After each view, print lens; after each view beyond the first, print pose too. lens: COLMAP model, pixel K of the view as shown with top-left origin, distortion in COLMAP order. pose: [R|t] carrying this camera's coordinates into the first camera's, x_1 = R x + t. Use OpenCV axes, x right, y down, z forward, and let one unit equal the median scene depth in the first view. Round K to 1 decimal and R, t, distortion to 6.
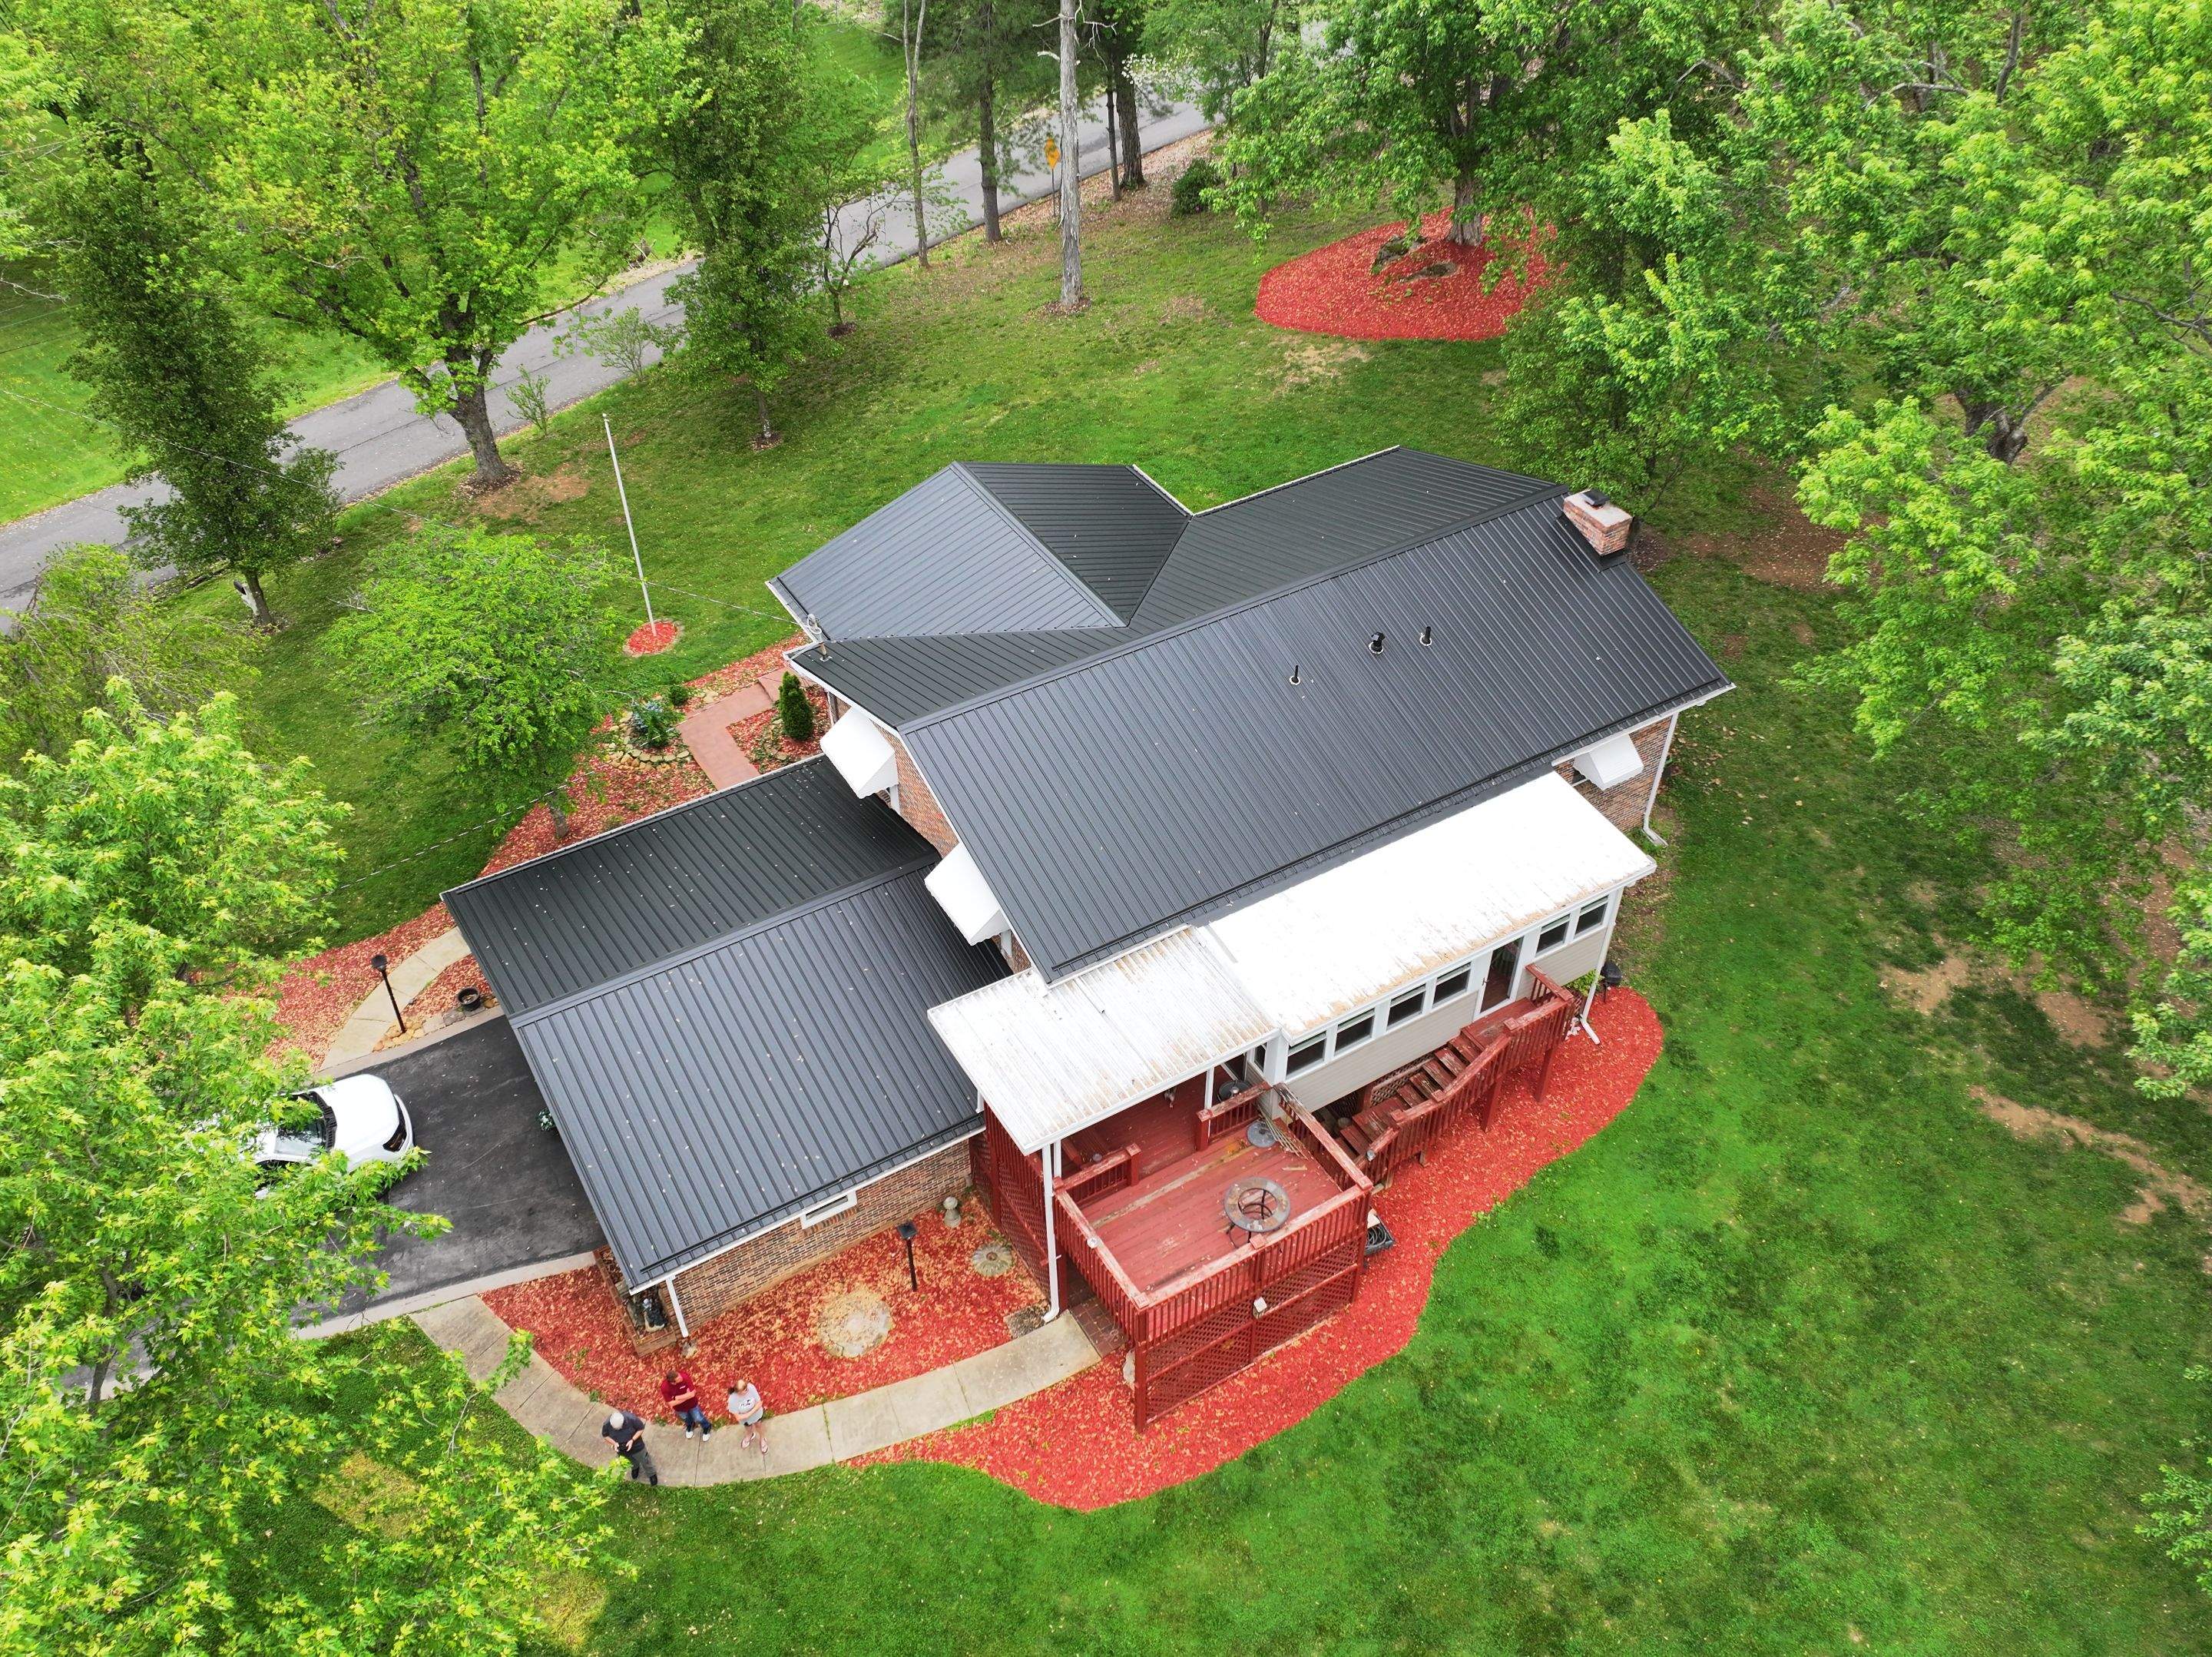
lens RADIAL K [[1787.7, 0, 1100.8], [0, 1787.7, 818.2], [0, 0, 1]] dist [-0.002783, 0.016480]
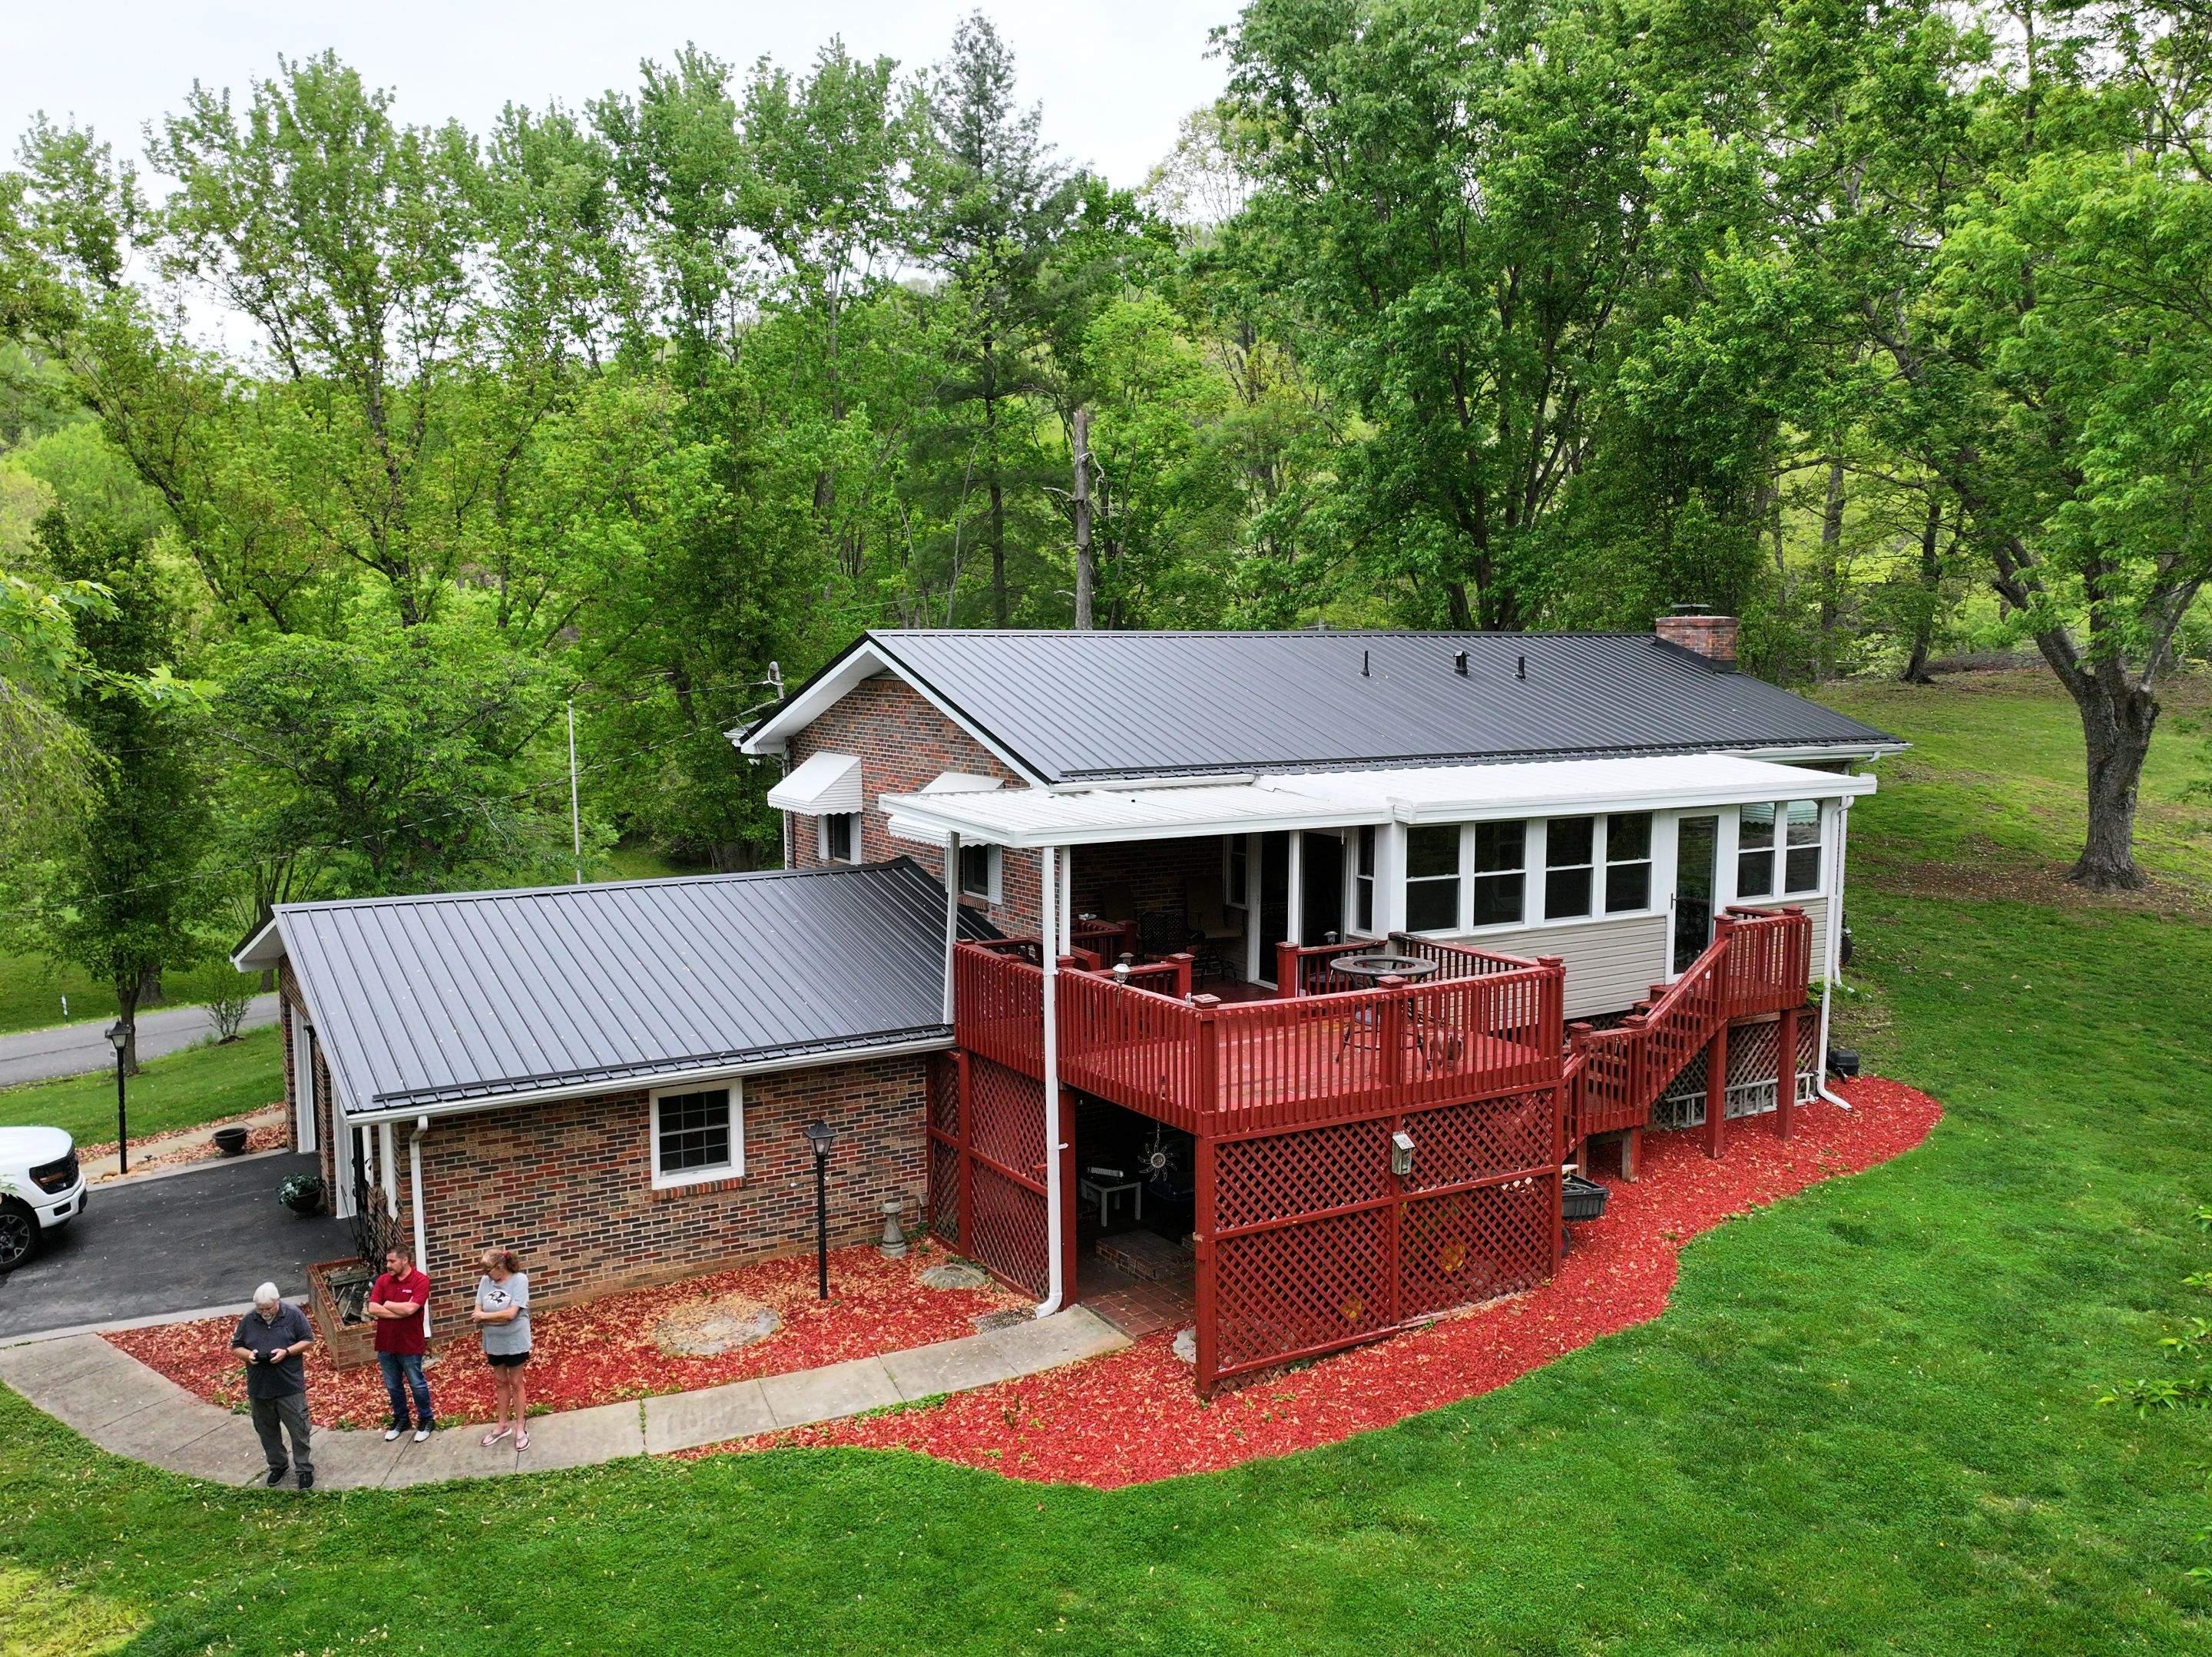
lens RADIAL K [[1787.7, 0, 1102.5], [0, 1787.7, 840.9], [0, 0, 1]] dist [-0.002783, 0.016480]
pose [[0.999995, -0.000631, -0.002988, -0.007915], [-0.001214, 0.815609, -0.578602, 0.487790], [0.002802, 0.578603, 0.815605, 0.419145]]
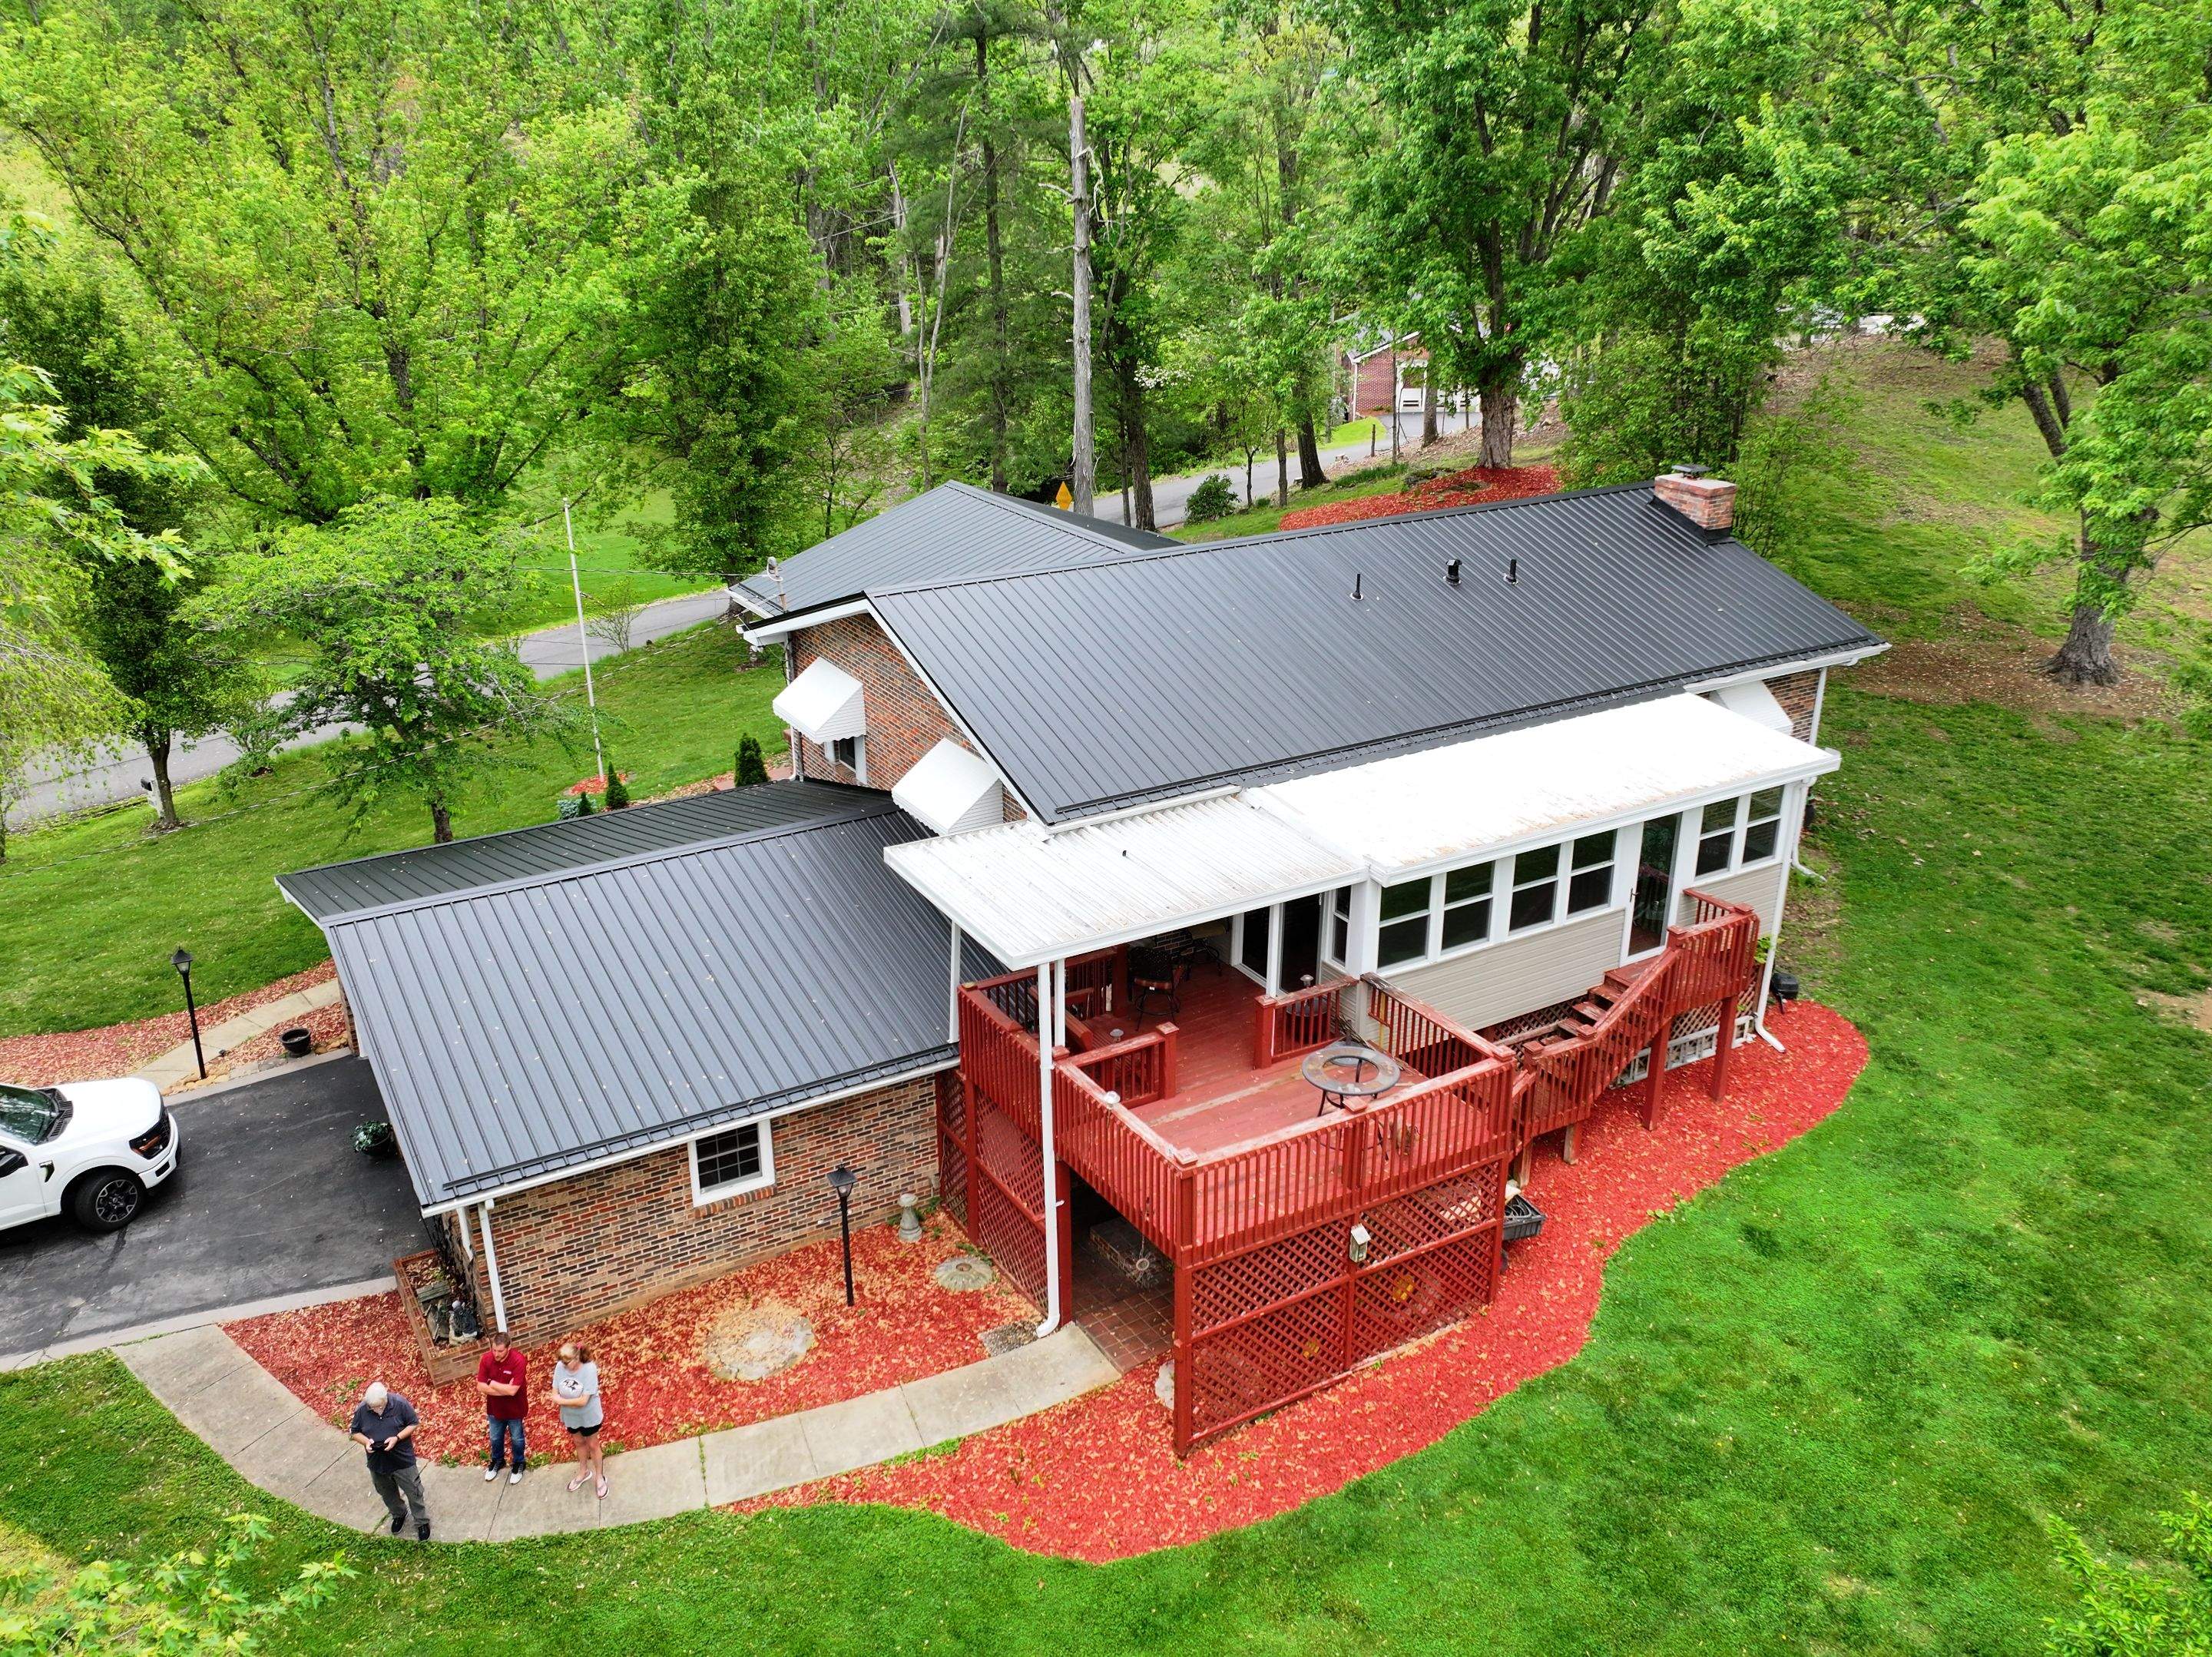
lens RADIAL K [[1787.7, 0, 1102.5], [0, 1787.7, 828.5], [0, 0, 1]] dist [-0.002783, 0.016480]
pose [[0.999991, 0.001053, -0.004169, -0.004308], [-0.002413, 0.939929, -0.341361, 0.326811], [0.003559, 0.341368, 0.939923, 0.291128]]
